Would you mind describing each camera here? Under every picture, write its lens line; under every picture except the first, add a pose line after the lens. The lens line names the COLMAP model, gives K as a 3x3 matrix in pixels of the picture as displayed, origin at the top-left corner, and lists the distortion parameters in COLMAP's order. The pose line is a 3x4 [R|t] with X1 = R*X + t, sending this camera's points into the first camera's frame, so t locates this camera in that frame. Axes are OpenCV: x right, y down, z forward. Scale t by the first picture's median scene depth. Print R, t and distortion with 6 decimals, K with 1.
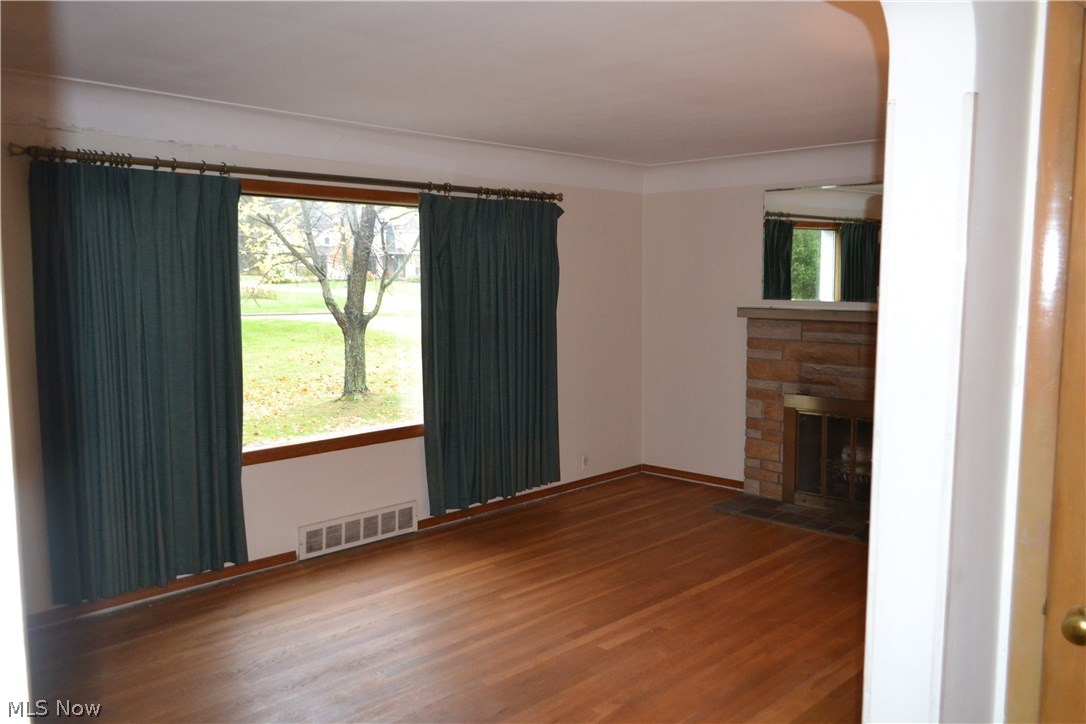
lens RADIAL K [[864.8, 0, 568.4], [0, 864.8, 368.4], [0, 0, 1]] dist [0.009794, 0.002144]
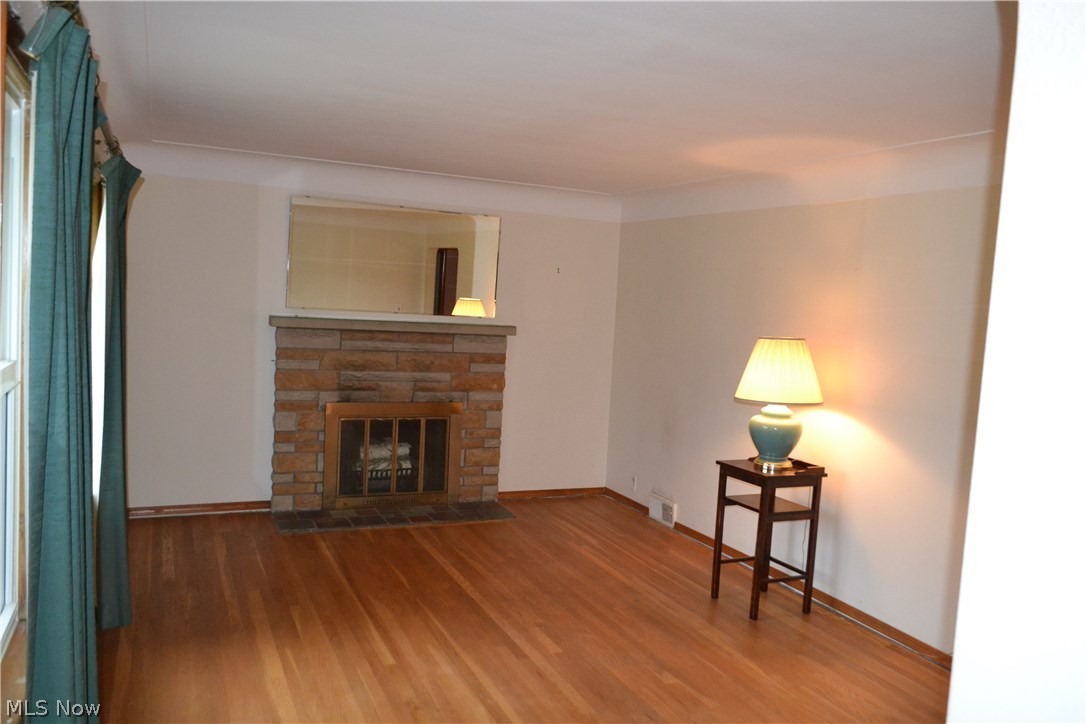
lens RADIAL K [[864.8, 0, 563.1], [0, 864.8, 366.2], [0, 0, 1]] dist [0.009794, 0.002144]
pose [[0.368808, -0.053680, 0.927954, -0.585088], [0.038006, 0.998367, 0.042649, -0.045864], [-0.928728, 0.019539, 0.370246, 0.375268]]
